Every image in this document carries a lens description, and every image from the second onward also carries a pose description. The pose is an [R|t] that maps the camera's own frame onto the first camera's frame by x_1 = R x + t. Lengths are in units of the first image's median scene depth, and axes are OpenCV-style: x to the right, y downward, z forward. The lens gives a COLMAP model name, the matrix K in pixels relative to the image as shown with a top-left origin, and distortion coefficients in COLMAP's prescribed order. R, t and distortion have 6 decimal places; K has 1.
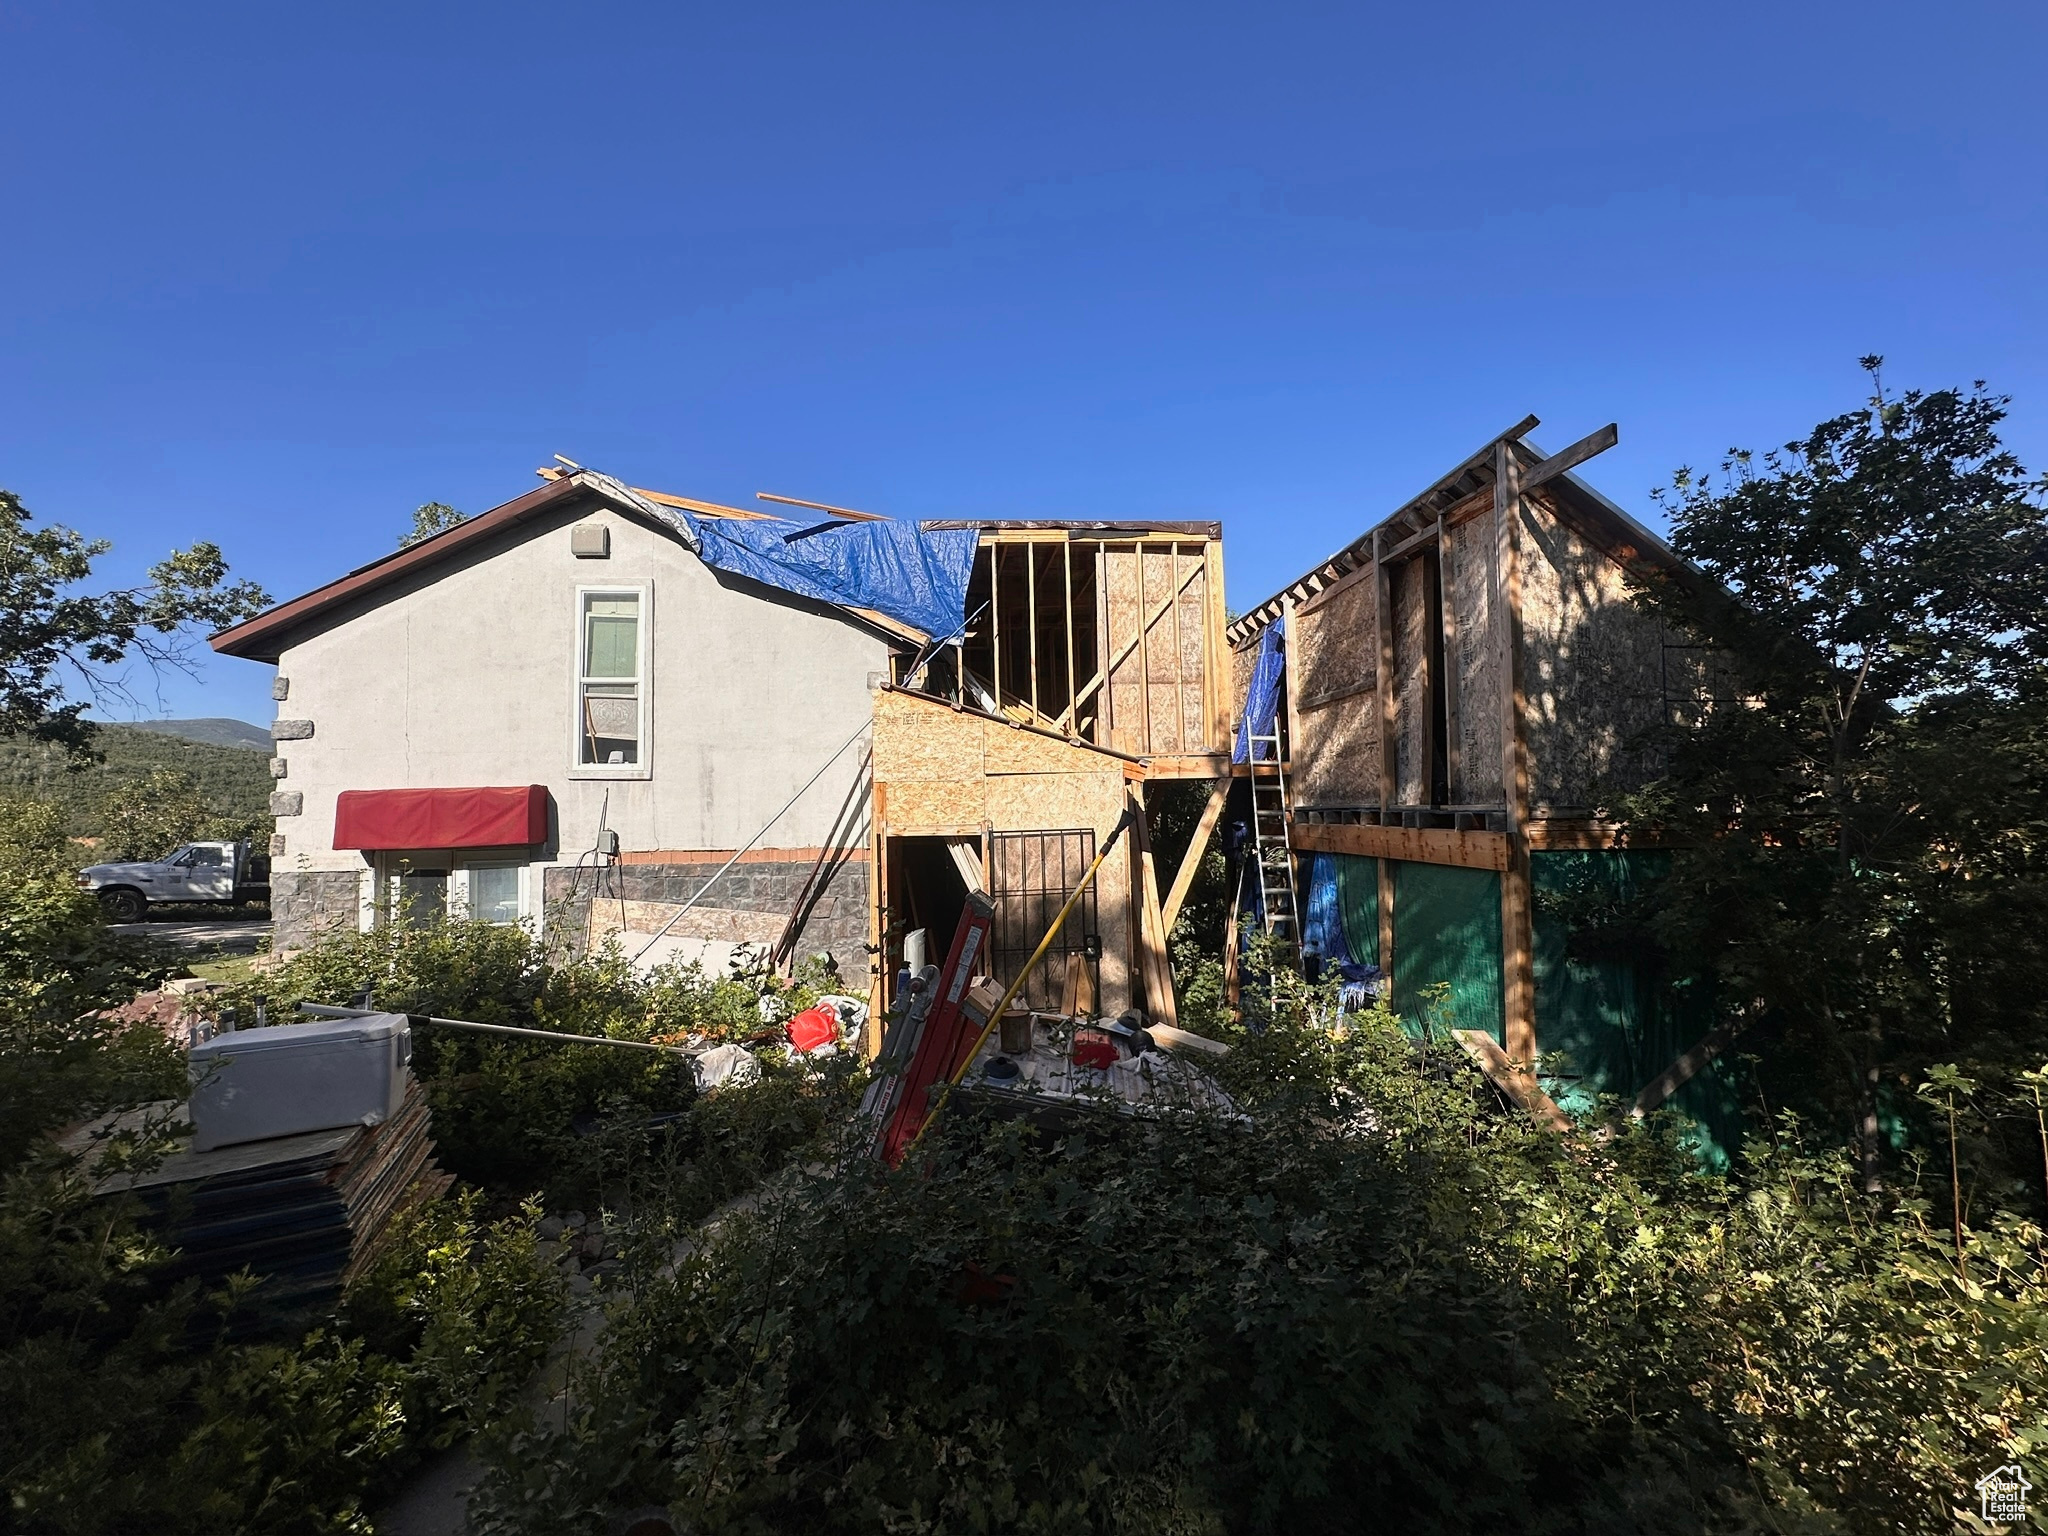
lens RADIAL K [[815.2, 0, 1024.0], [0, 815.2, 768.0], [0, 0, 1]] dist [-0.000552, -0.000237]
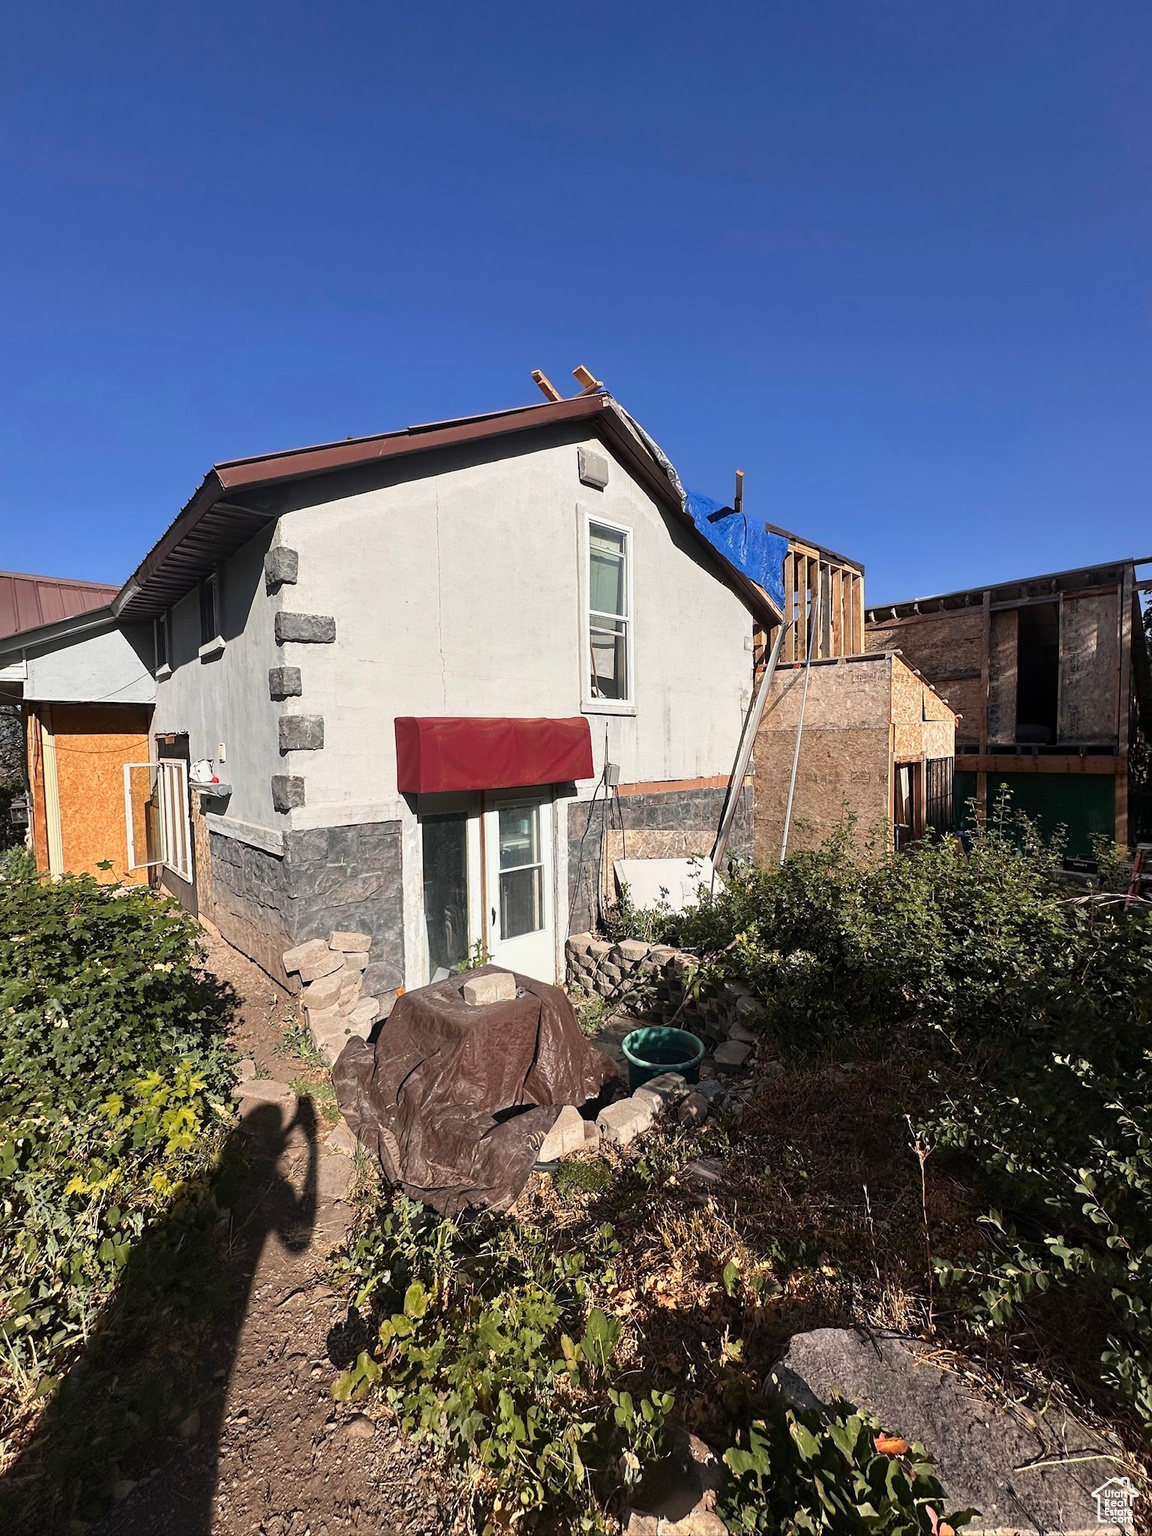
lens RADIAL K [[611.4, 0, 576.0], [0, 611.4, 768.0], [0, 0, 1]] dist [-0.000552, -0.000237]
pose [[0.780635, -0.020468, 0.624652, -1.022311], [-0.024935, 0.997648, 0.063850, 0.032992], [-0.624490, -0.065419, 0.778288, 0.425518]]
